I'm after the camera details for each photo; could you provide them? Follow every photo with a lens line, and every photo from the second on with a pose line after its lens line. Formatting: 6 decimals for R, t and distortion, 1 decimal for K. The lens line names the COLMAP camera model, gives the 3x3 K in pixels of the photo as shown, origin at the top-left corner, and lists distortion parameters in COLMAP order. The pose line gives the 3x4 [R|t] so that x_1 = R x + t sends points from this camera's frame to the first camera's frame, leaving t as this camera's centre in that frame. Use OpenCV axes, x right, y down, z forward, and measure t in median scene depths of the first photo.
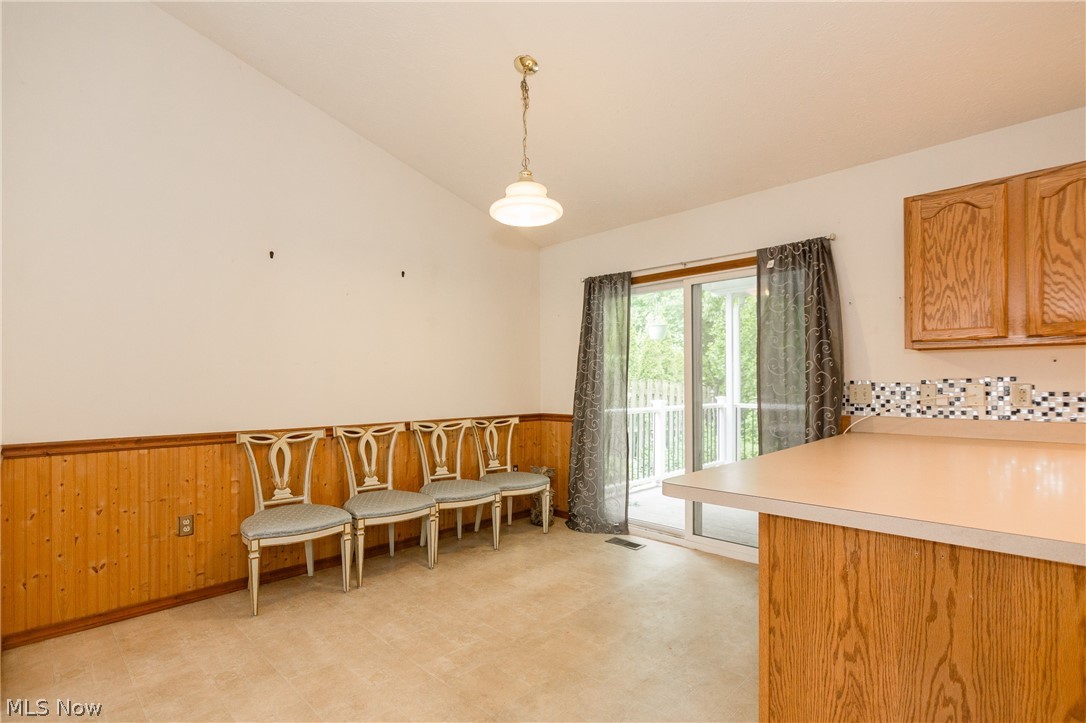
lens RADIAL K [[527.8, 0, 534.7], [0, 527.8, 378.0], [0, 0, 1]] dist [-0.017667, 0.006282]
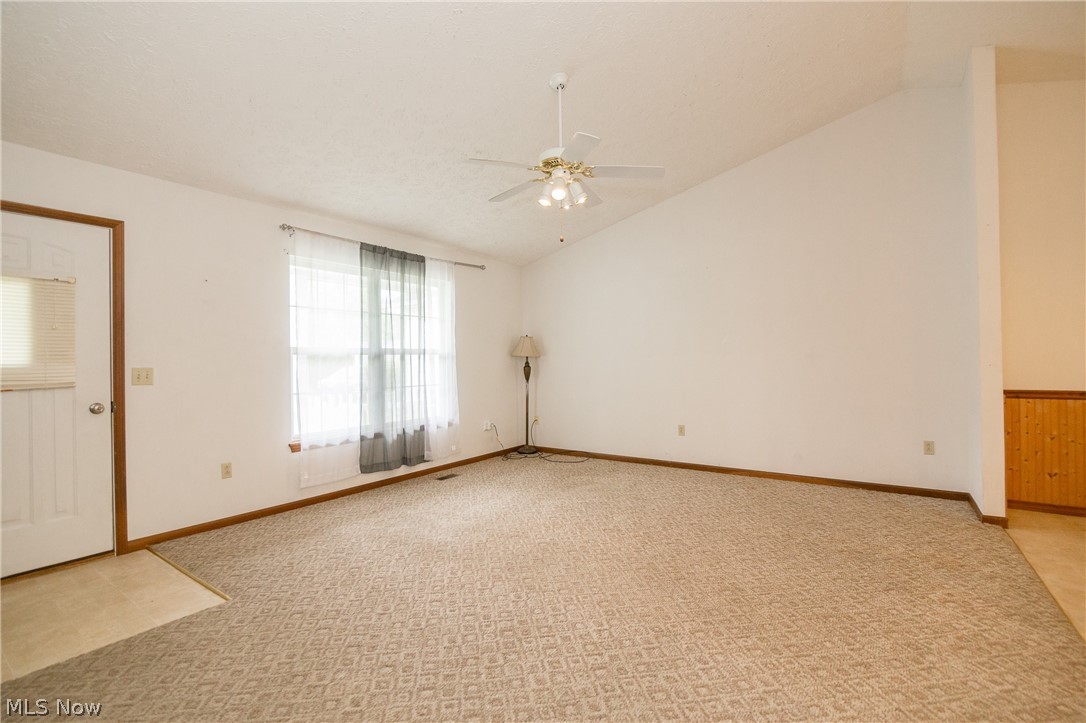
lens RADIAL K [[492.1, 0, 552.4], [0, 492.1, 363.1], [0, 0, 1]] dist [-0.012661, 0.001845]
pose [[0.163287, 0.000959, -0.986578, 0.271856], [0.025672, 0.999657, 0.005221, -0.006812], [0.986245, -0.026180, 0.163206, -0.548546]]
